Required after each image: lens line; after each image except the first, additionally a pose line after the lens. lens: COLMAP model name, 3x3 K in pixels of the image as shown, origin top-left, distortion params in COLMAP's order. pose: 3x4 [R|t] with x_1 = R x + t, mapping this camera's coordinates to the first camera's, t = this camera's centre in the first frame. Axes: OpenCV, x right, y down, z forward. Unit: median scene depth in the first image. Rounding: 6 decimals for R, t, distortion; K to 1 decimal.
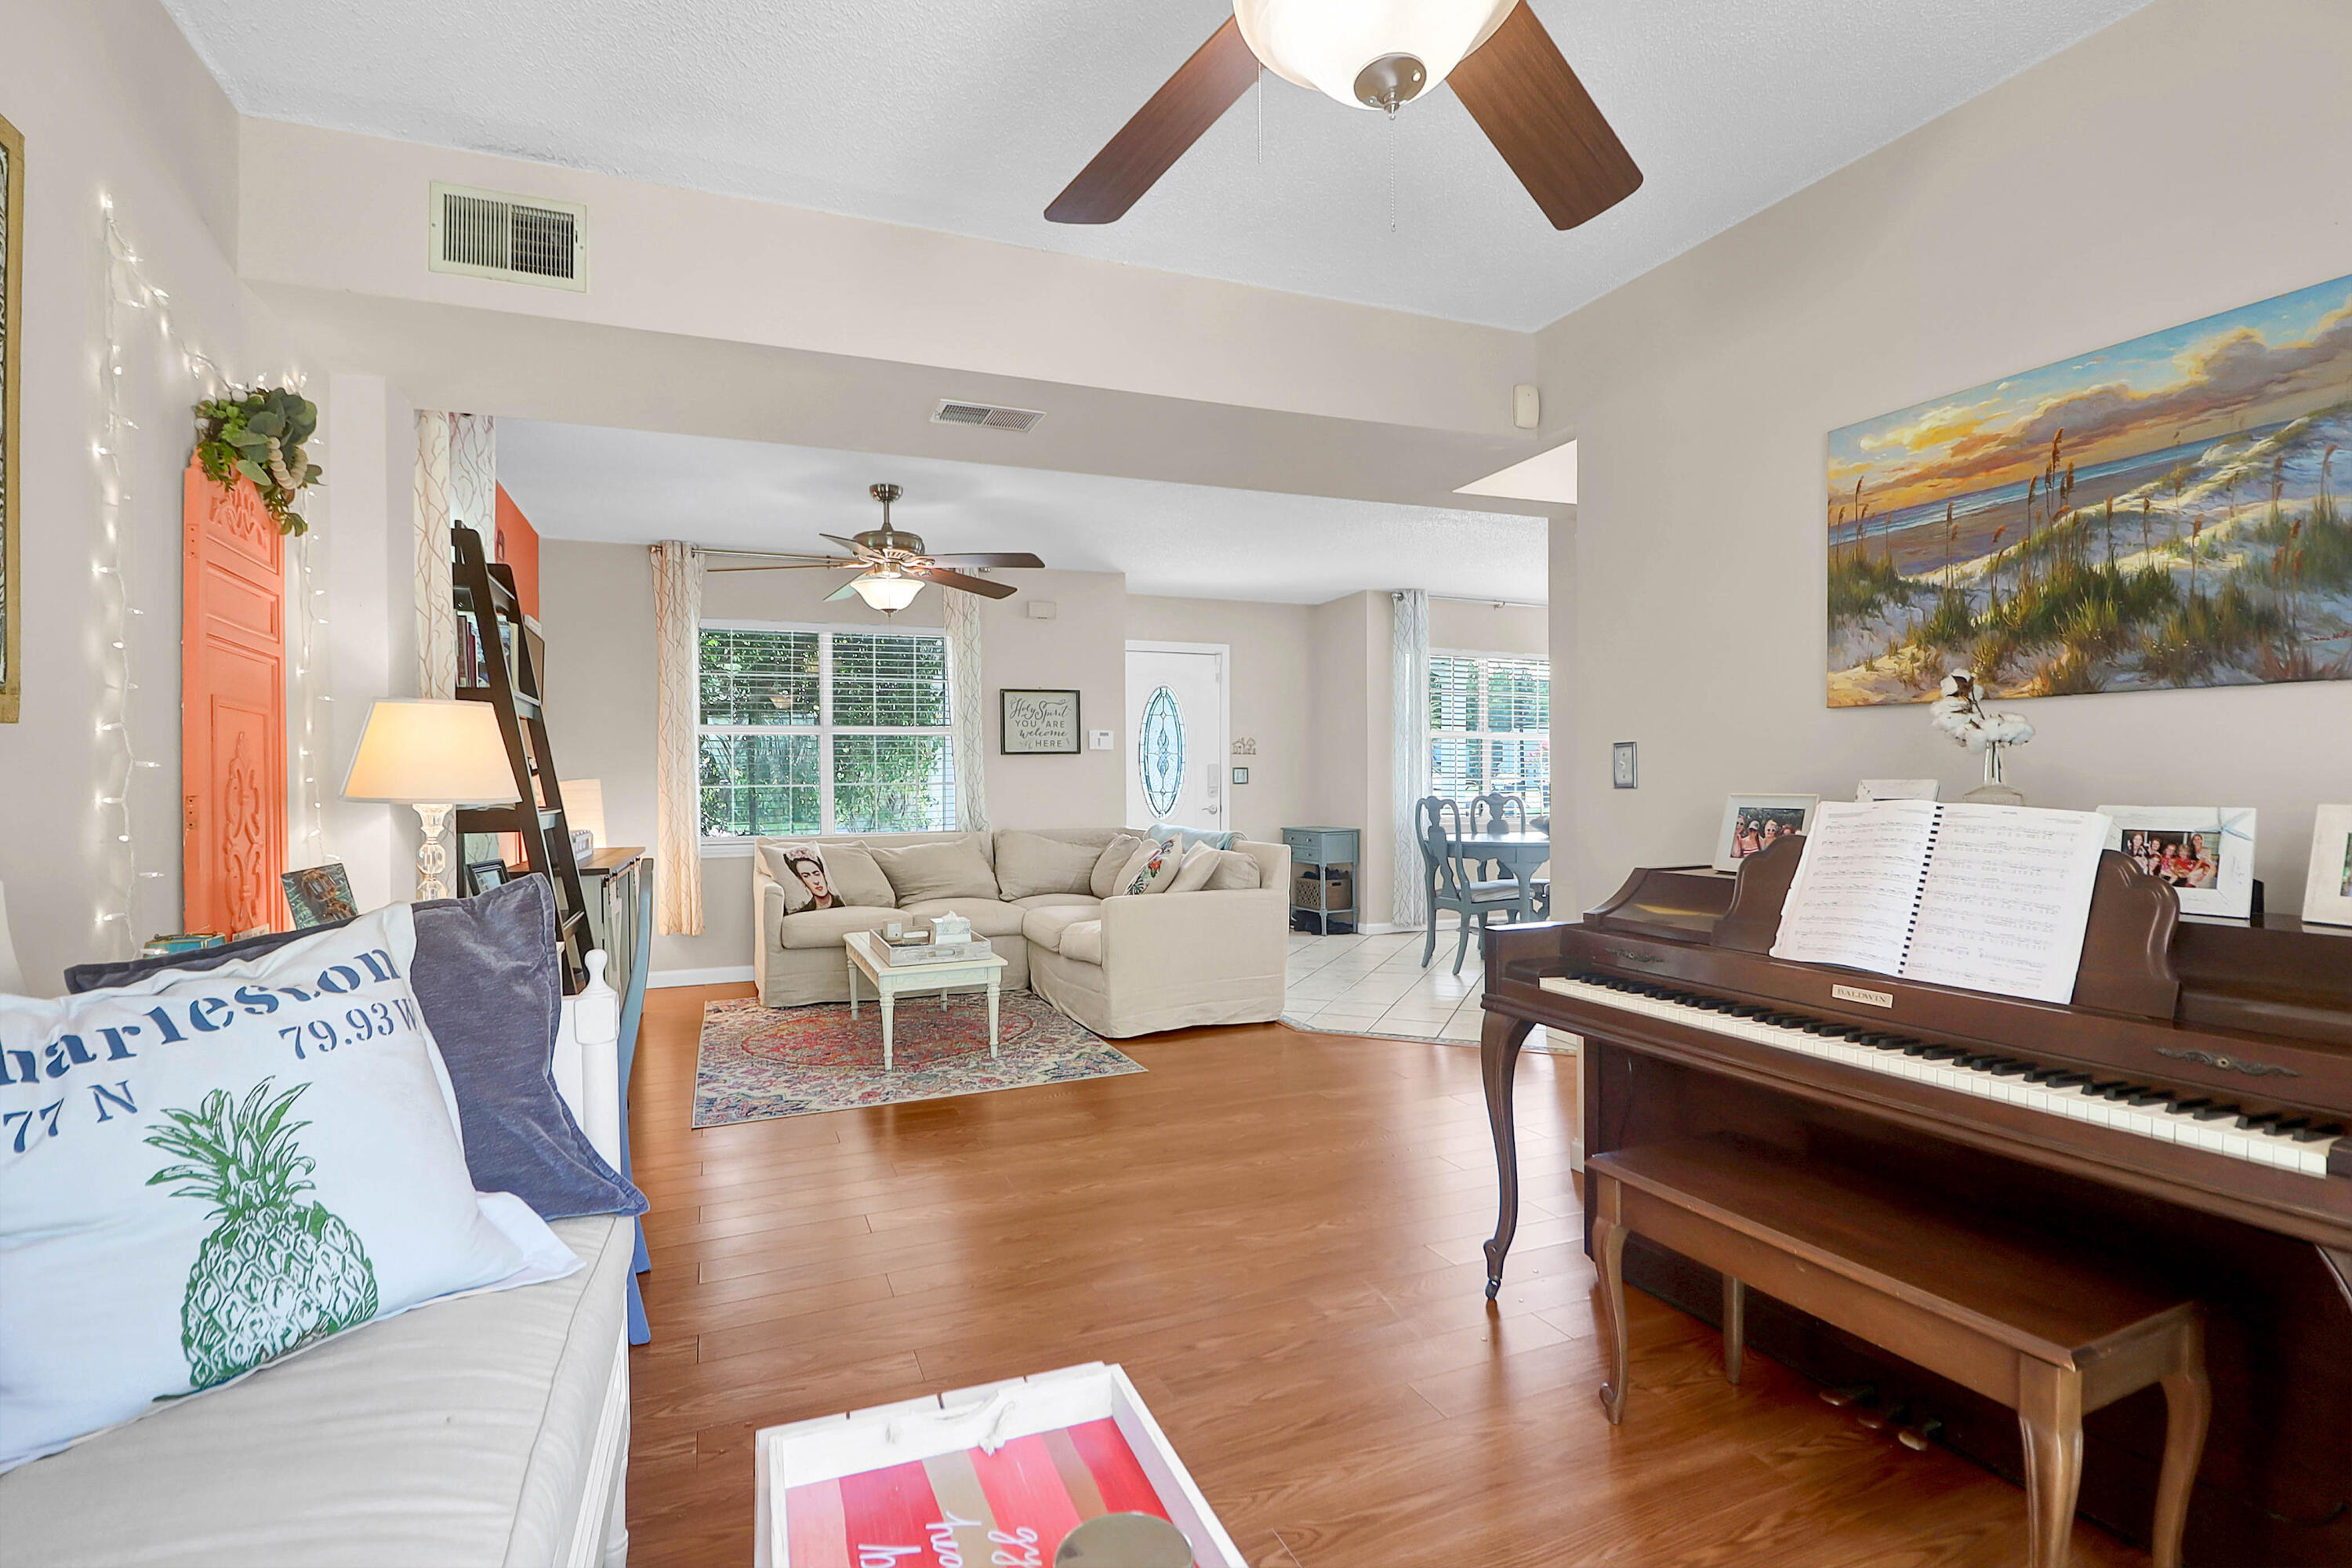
lens RADIAL K [[1124.8, 0, 1175.2], [0, 1124.8, 781.1], [0, 0, 1]] dist [-0.000718, -0.008169]
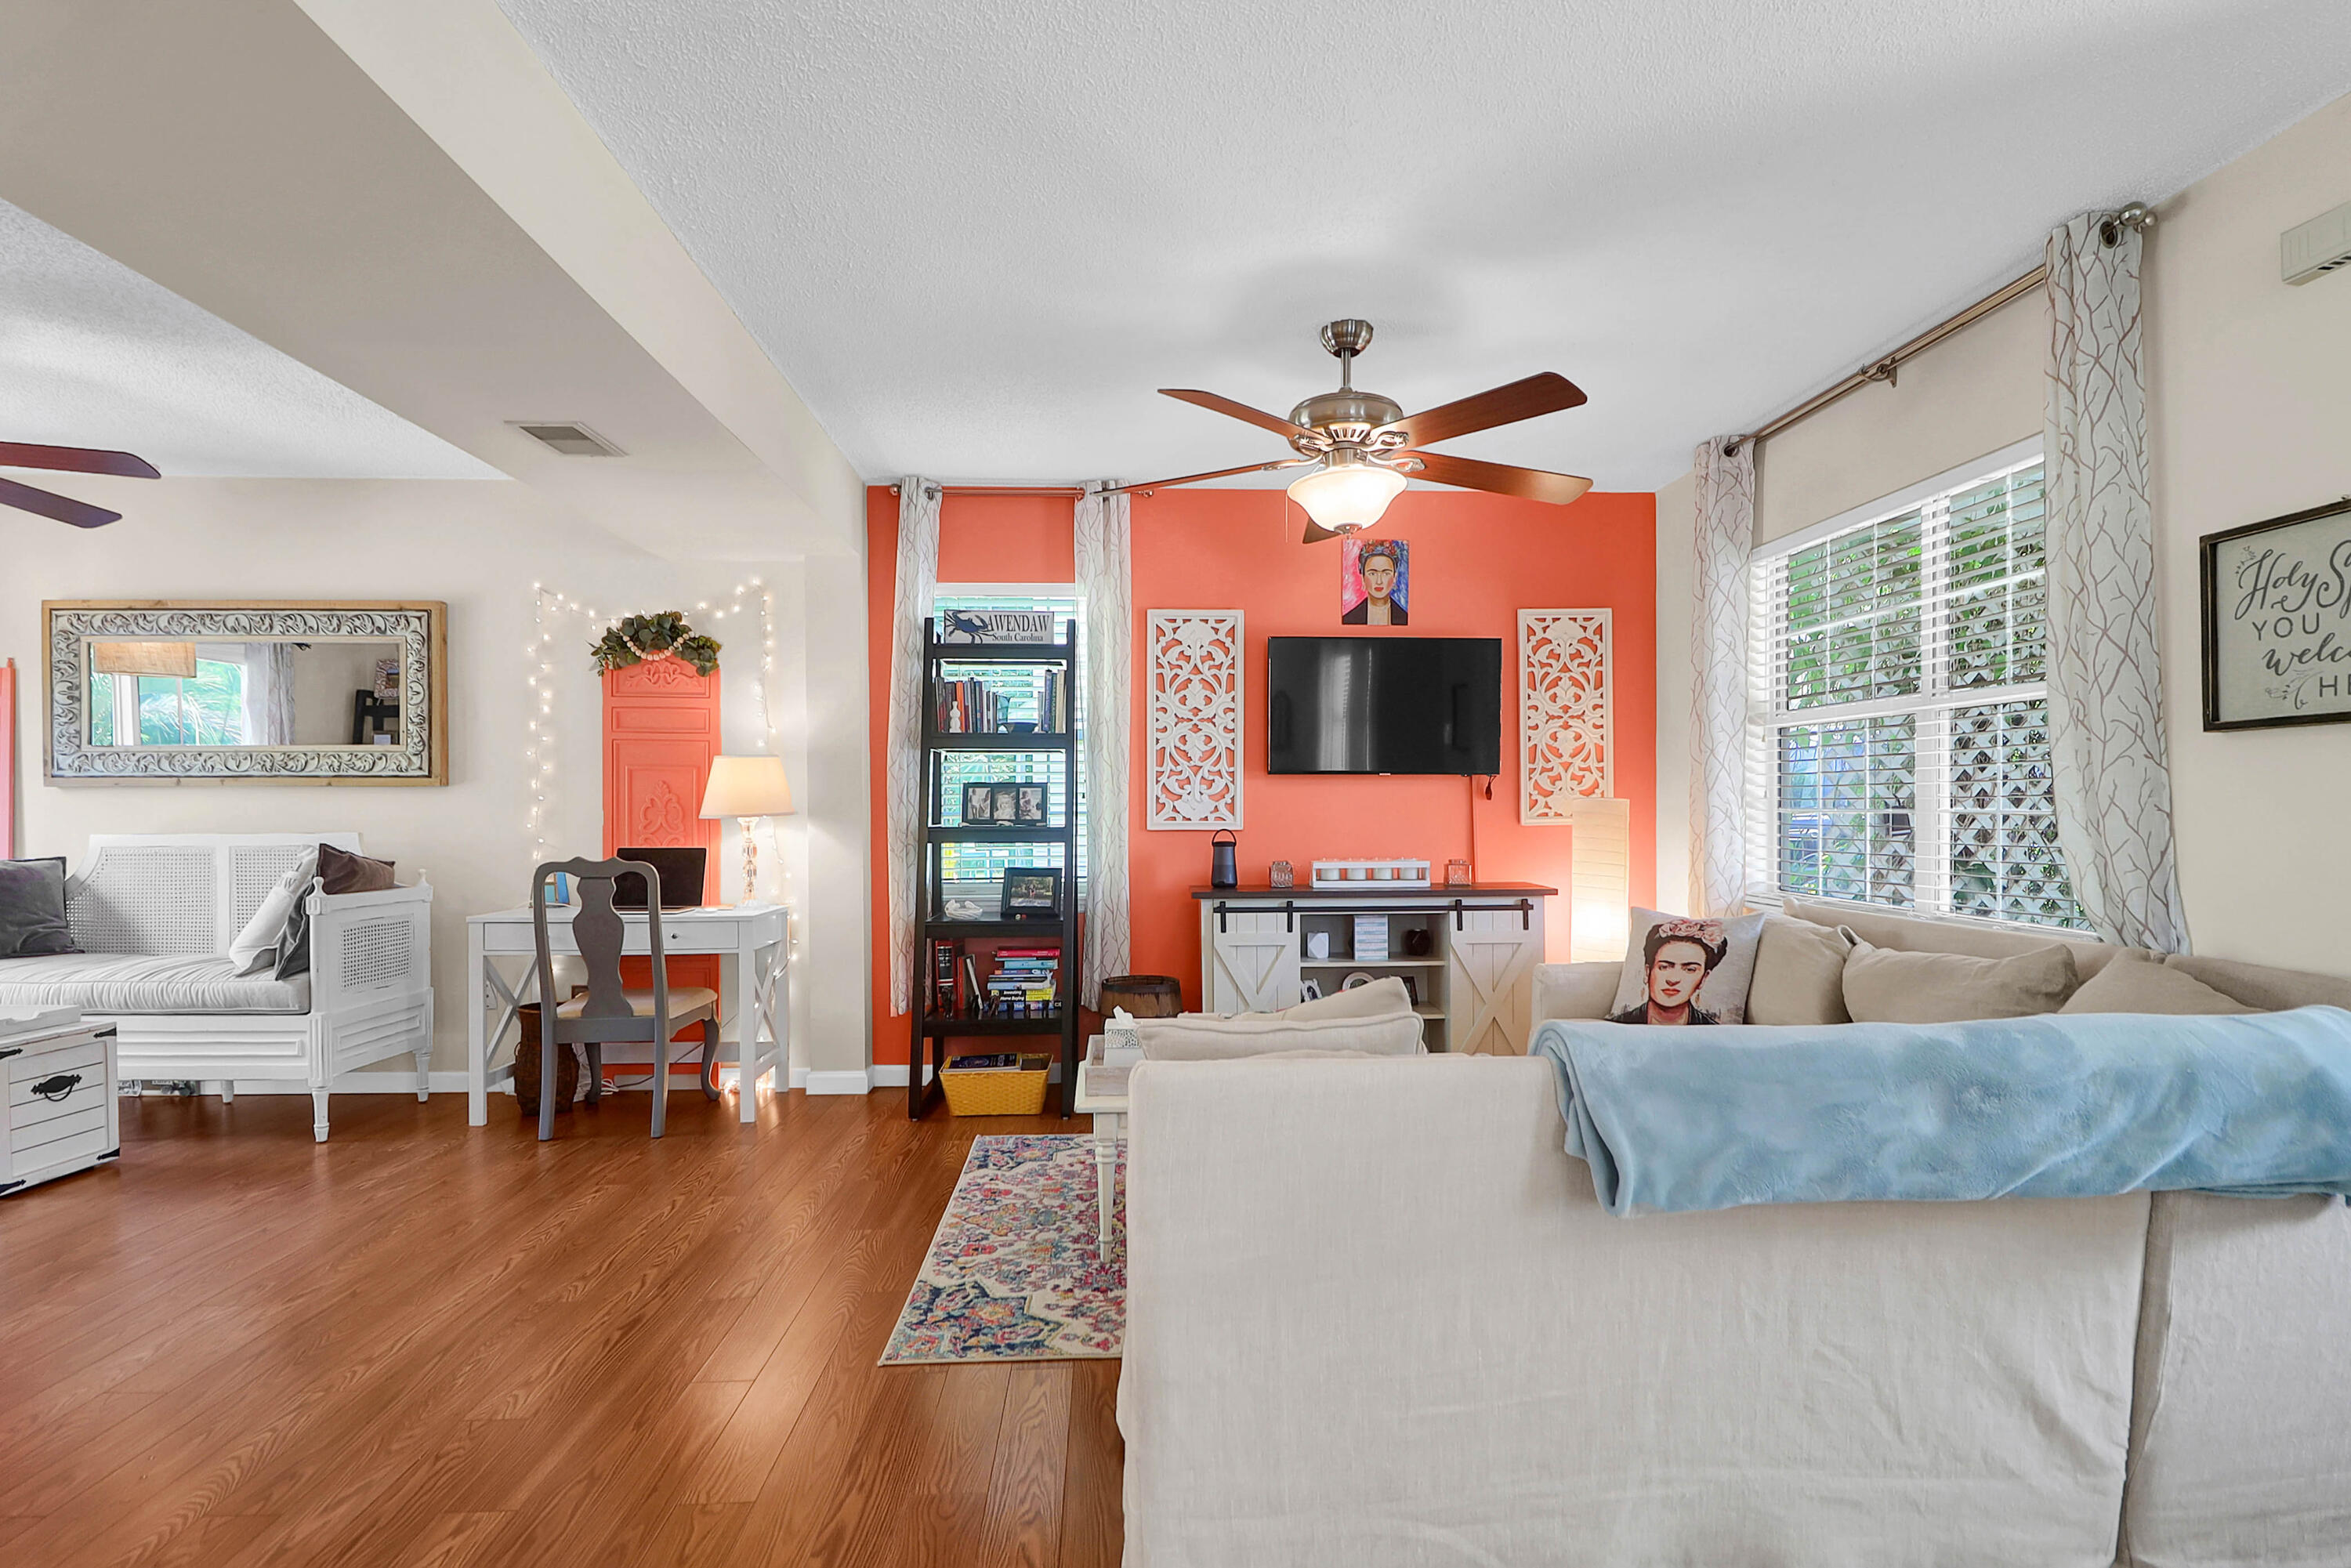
lens RADIAL K [[1124.2, 0, 1191.0], [0, 1124.2, 816.2], [0, 0, 1]] dist [-0.000718, -0.008169]
pose [[-0.334522, 0.022458, -0.942120, 0.261973], [0.005202, 0.999745, 0.021984, -0.007625], [0.942374, 0.002453, -0.334553, 0.821820]]
